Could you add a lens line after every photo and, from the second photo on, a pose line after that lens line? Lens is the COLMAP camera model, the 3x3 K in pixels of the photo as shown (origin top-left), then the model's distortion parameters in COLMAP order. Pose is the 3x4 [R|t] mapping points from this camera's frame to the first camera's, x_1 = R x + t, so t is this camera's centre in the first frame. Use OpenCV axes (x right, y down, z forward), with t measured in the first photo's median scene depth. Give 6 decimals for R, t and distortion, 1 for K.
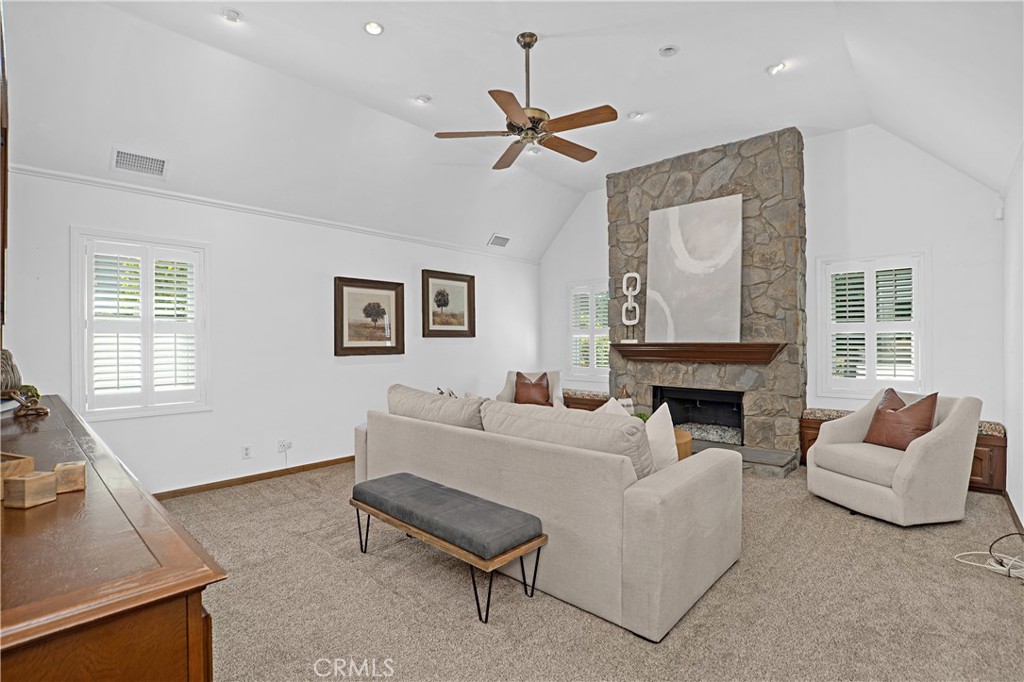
lens RADIAL K [[474.2, 0, 513.4], [0, 474.2, 343.4], [0, 0, 1]] dist [-0.025862, 0.001095]
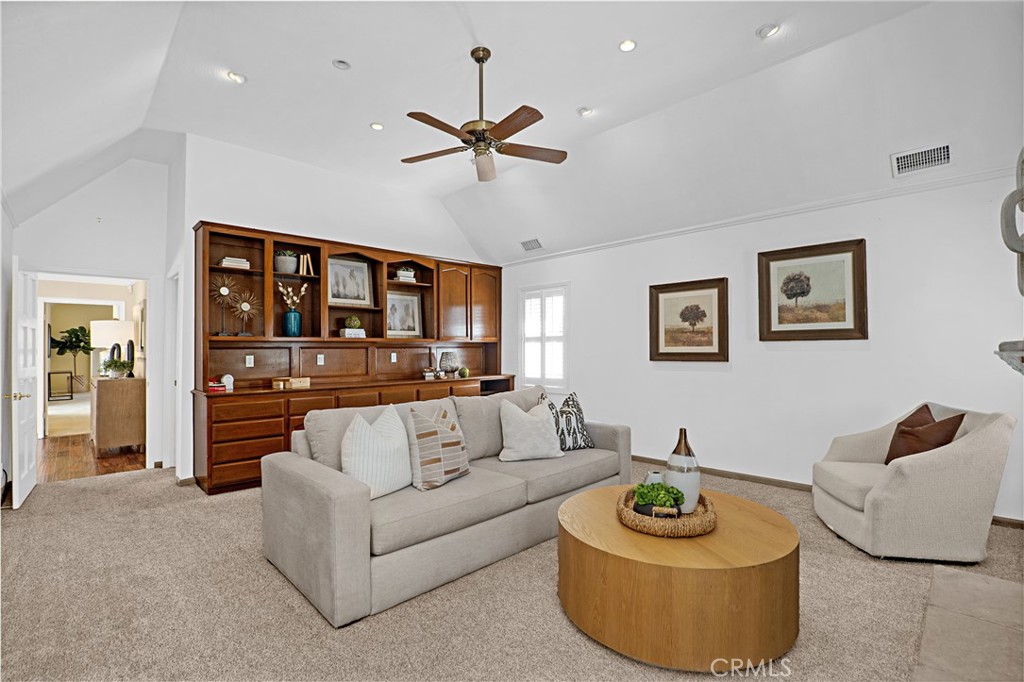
lens RADIAL K [[474.2, 0, 513.4], [0, 474.2, 343.4], [0, 0, 1]] dist [-0.025862, 0.001095]
pose [[-0.062702, -0.008144, -0.997999, 0.632851], [0.001832, 0.999964, -0.008275, -0.003864], [0.998031, -0.002347, -0.062685, 0.684176]]
